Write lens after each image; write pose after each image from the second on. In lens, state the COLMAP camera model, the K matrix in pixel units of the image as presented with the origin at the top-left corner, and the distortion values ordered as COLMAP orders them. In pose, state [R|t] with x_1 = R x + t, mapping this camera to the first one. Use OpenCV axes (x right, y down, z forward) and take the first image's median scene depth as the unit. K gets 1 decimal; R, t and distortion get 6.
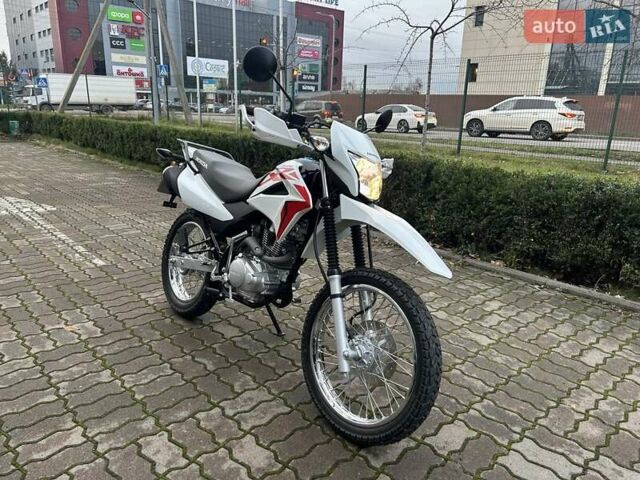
lens RADIAL K [[481.8, 0, 323.6], [0, 481.8, 237.4], [0, 0, 1]] dist [0.061696, -0.075860]
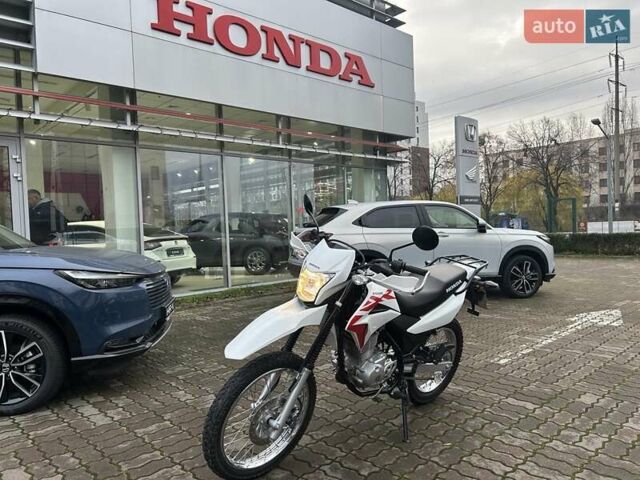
lens RADIAL K [[484.7, 0, 317.5], [0, 484.7, 238.4], [0, 0, 1]] dist [0.046698, -0.050879]
pose [[0.013094, -0.008050, -0.999882, 1.071559], [-0.231310, 0.972819, -0.010861, -0.183430], [0.972792, 0.231425, 0.010876, 0.793807]]
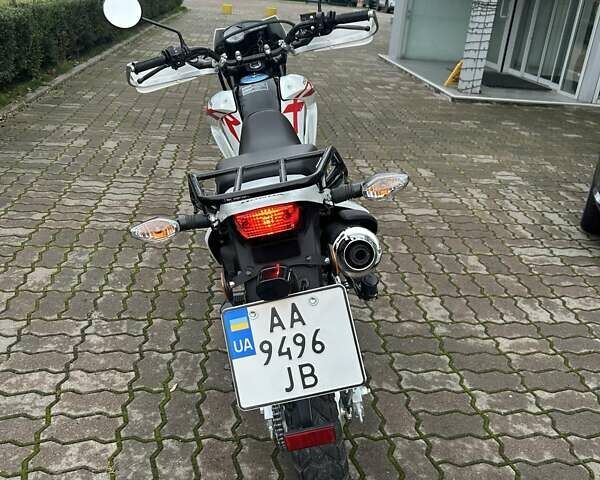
lens RADIAL K [[602.2, 0, 287.6], [0, 602.2, 240.1], [0, 0, 1]] dist [0.145399, -0.343653]
pose [[-0.781373, -0.321980, 0.534588, -0.598772], [0.070925, 0.805256, 0.588670, -0.466860], [-0.620020, 0.497886, -0.606369, 1.536496]]
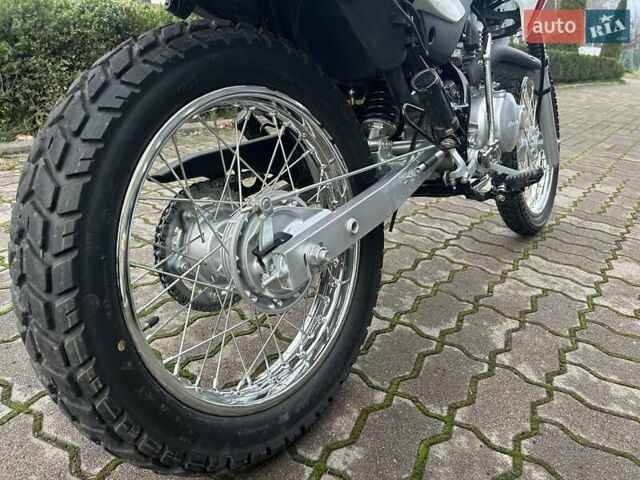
lens RADIAL K [[476.7, 0, 314.7], [0, 476.7, 242.8], [0, 0, 1]] dist [0.072524, -0.087254]
pose [[-0.170766, -0.417490, 0.892491, -0.605271], [0.185180, 0.876056, 0.445234, -0.073227], [-0.967754, 0.241303, -0.072290, 1.189871]]
